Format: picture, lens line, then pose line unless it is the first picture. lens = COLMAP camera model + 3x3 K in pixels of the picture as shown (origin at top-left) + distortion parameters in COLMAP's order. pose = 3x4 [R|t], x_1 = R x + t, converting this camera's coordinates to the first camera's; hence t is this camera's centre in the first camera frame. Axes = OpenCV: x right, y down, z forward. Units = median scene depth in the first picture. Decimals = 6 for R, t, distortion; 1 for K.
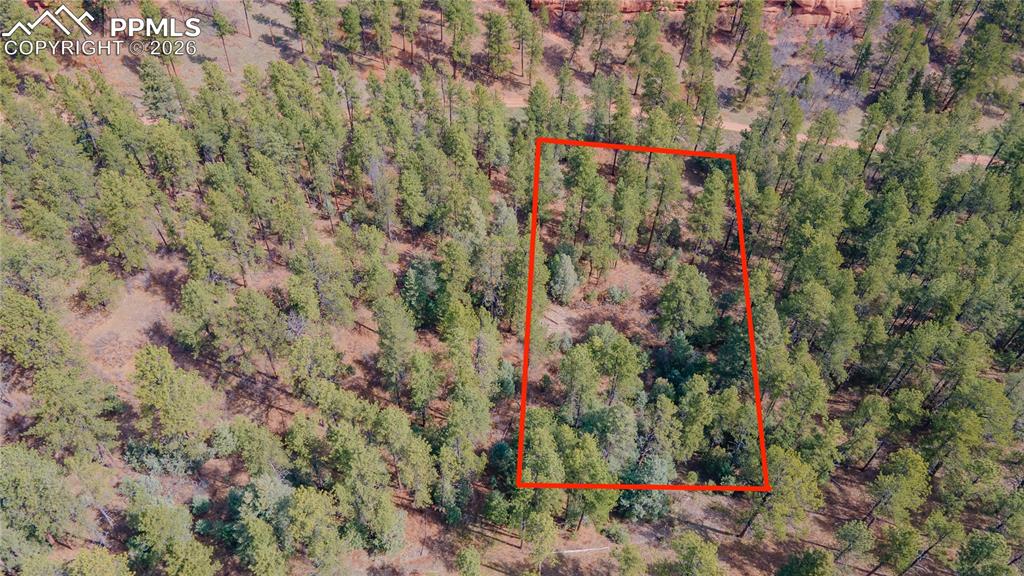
lens RADIAL K [[748.7, 0, 505.8], [0, 748.7, 290.5], [0, 0, 1]] dist [0.018941, 0.039028]
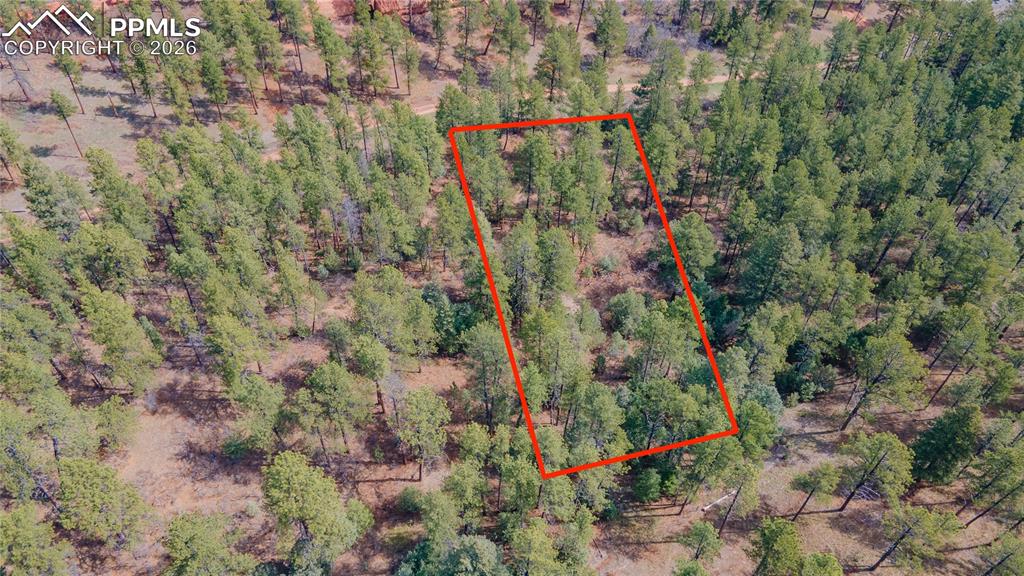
lens RADIAL K [[748.7, 0, 508.9], [0, 748.7, 291.8], [0, 0, 1]] dist [0.018941, 0.039028]
pose [[0.913484, -0.299976, 0.274886, -0.194137], [0.299407, 0.953060, 0.045077, -0.032568], [-0.275505, 0.041126, 0.960420, 0.030640]]
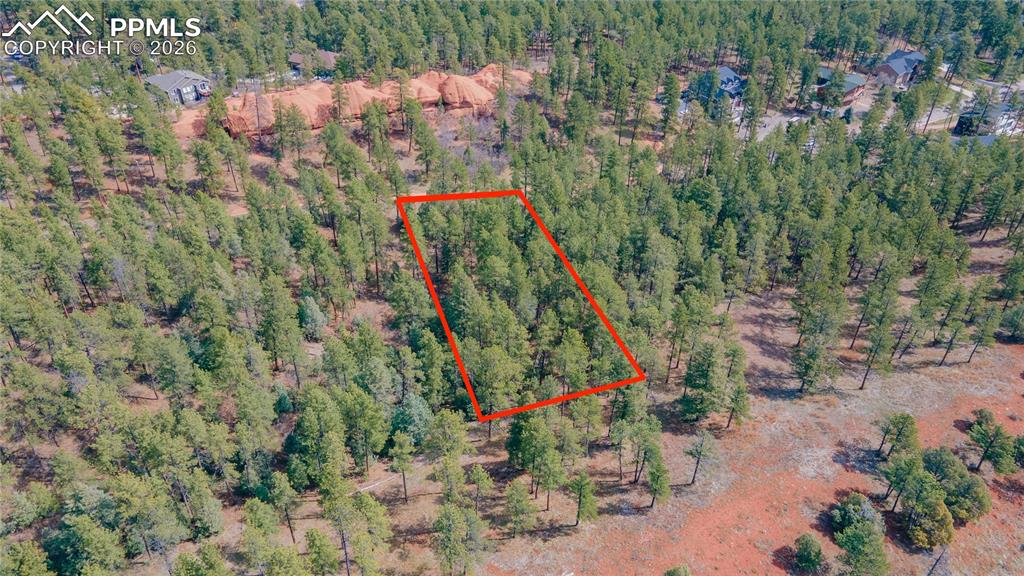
lens RADIAL K [[748.7, 0, 510.6], [0, 748.7, 292.9], [0, 0, 1]] dist [0.018941, 0.039028]
pose [[0.912346, -0.237150, 0.333744, -0.017648], [0.297014, 0.944427, -0.140854, 0.146887], [-0.281793, 0.227634, 0.932081, -0.154076]]
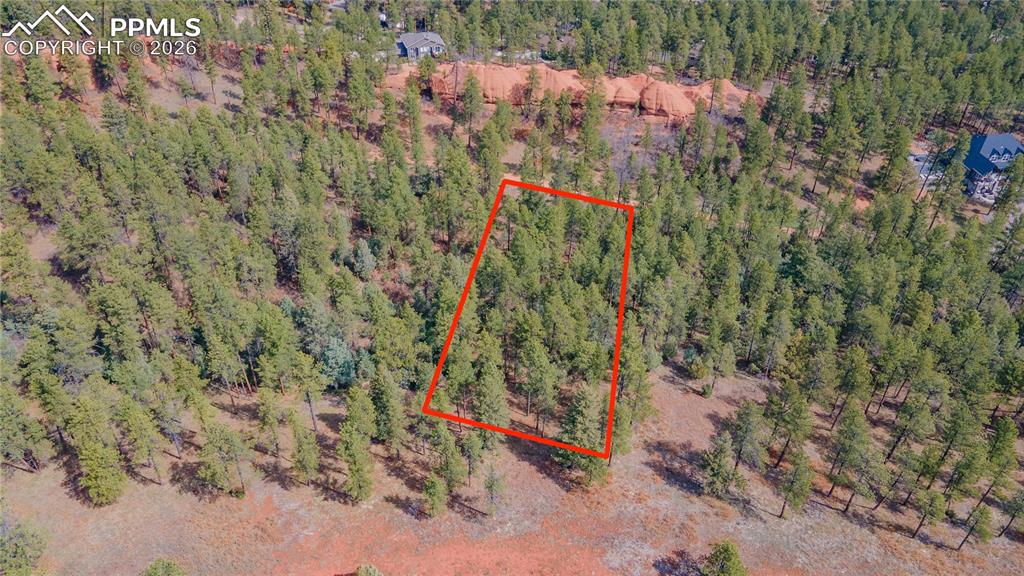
lens RADIAL K [[748.7, 0, 510.3], [0, 748.7, 286.4], [0, 0, 1]] dist [0.018941, 0.039028]
pose [[0.992730, 0.073946, -0.094969, 0.328899], [-0.091165, 0.977121, -0.192152, 0.186347], [0.078587, 0.199413, 0.976759, -0.193587]]
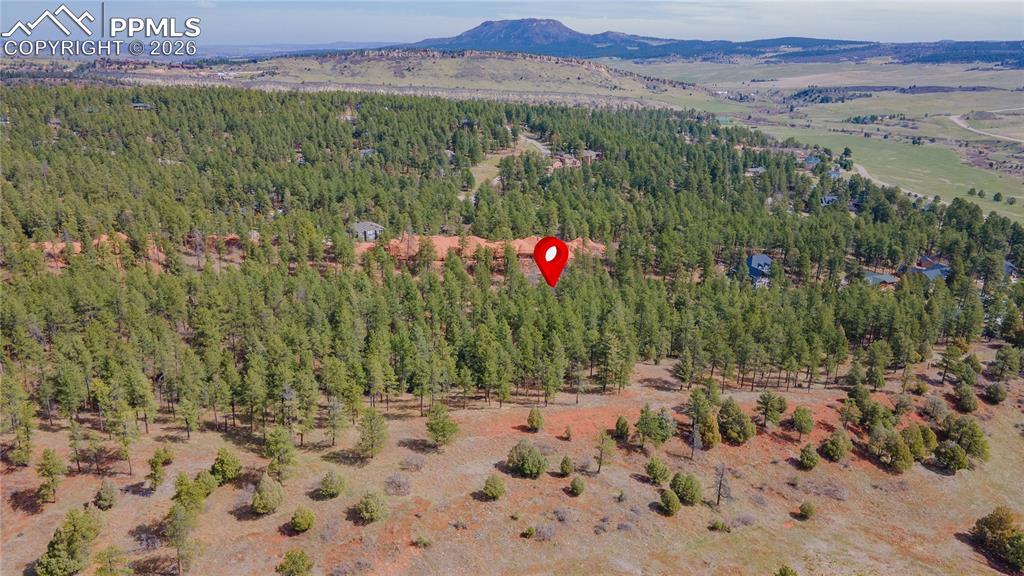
lens RADIAL K [[748.7, 0, 508.7], [0, 748.7, 288.9], [0, 0, 1]] dist [0.018941, 0.039028]
pose [[0.987694, -0.038752, 0.151522, 0.045047], [0.108877, 0.865880, -0.488261, 0.591005], [-0.112278, 0.498749, 0.859443, -0.521718]]
